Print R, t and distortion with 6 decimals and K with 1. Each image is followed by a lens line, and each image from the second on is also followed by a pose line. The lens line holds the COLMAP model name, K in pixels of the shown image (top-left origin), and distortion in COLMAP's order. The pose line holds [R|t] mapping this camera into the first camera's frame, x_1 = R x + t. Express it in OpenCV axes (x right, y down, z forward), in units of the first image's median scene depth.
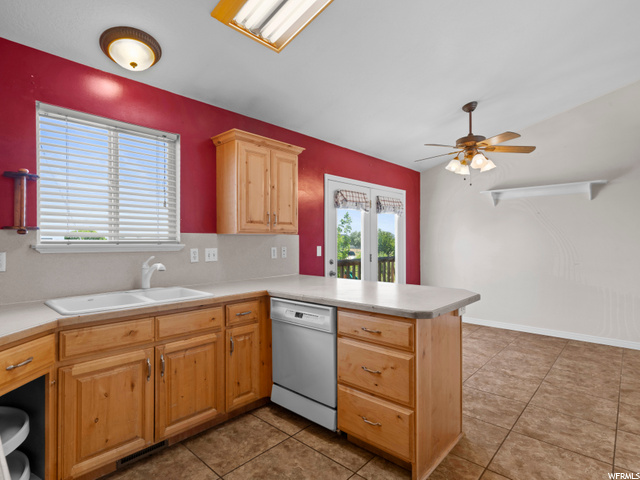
lens RADIAL K [[335.0, 0, 320.0], [0, 335.0, 240.0], [0, 0, 1]] dist [0.002106, 0.001338]
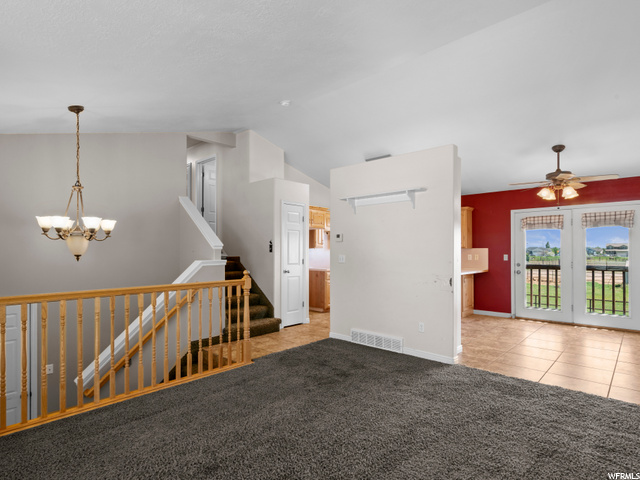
lens RADIAL K [[343.3, 0, 319.2], [0, 343.3, 248.1], [0, 0, 1]] dist [0.000241, -0.000265]
pose [[-0.007152, -0.007657, -0.999945, 2.322007], [0.003754, 0.999963, -0.007684, -0.006191], [0.999967, -0.003809, -0.007123, 0.111597]]
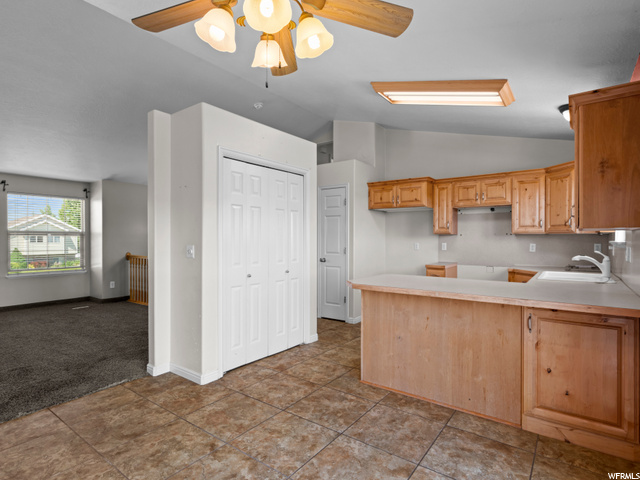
lens RADIAL K [[344.8, 0, 320.0], [0, 344.8, 240.0], [0, 0, 1]] dist [0.000836, -0.000103]
pose [[-0.993928, 0.003470, -0.109974, 0.562959], [0.003765, 0.999990, -0.002473, 0.005978], [0.109965, -0.002872, -0.993931, 1.800185]]
